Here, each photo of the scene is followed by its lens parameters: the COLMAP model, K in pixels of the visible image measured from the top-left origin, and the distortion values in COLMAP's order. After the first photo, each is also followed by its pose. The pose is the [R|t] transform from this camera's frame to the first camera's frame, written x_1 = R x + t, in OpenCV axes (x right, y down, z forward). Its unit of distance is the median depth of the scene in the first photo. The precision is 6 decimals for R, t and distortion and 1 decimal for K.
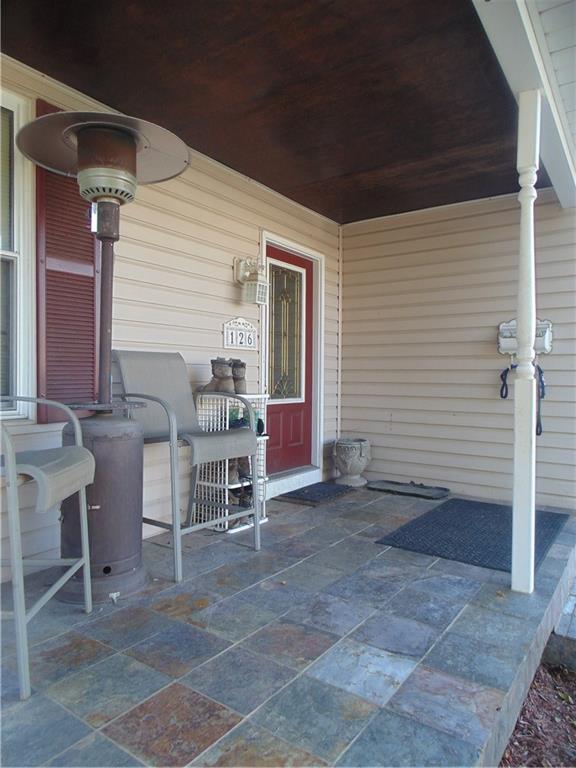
lens RADIAL K [[508.9, 0, 283.9], [0, 508.9, 381.6], [0, 0, 1]] dist [-0.015518, -0.005363]
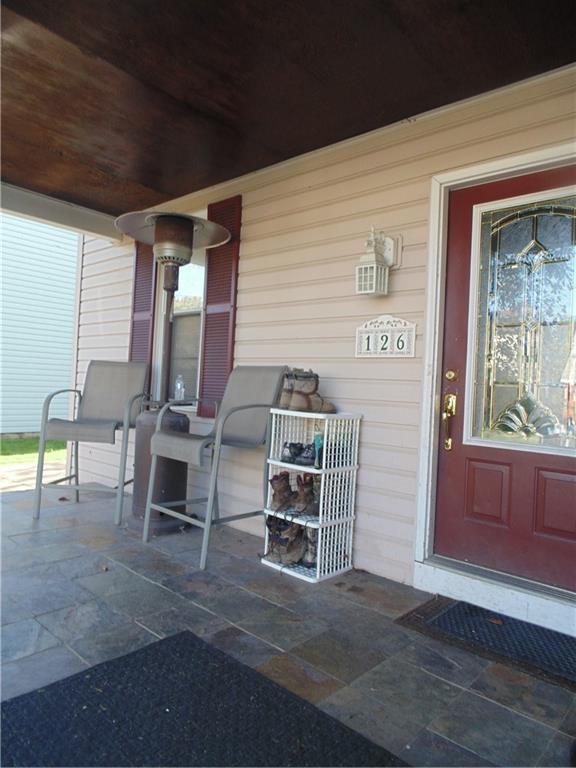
lens RADIAL K [[508.9, 0, 283.4], [0, 508.9, 385.2], [0, 0, 1]] dist [-0.015518, -0.005363]
pose [[-0.109800, -0.014914, -0.993842, 0.793911], [-0.060264, 0.998148, -0.008320, -0.009689], [0.992125, 0.058980, -0.110495, 1.120634]]
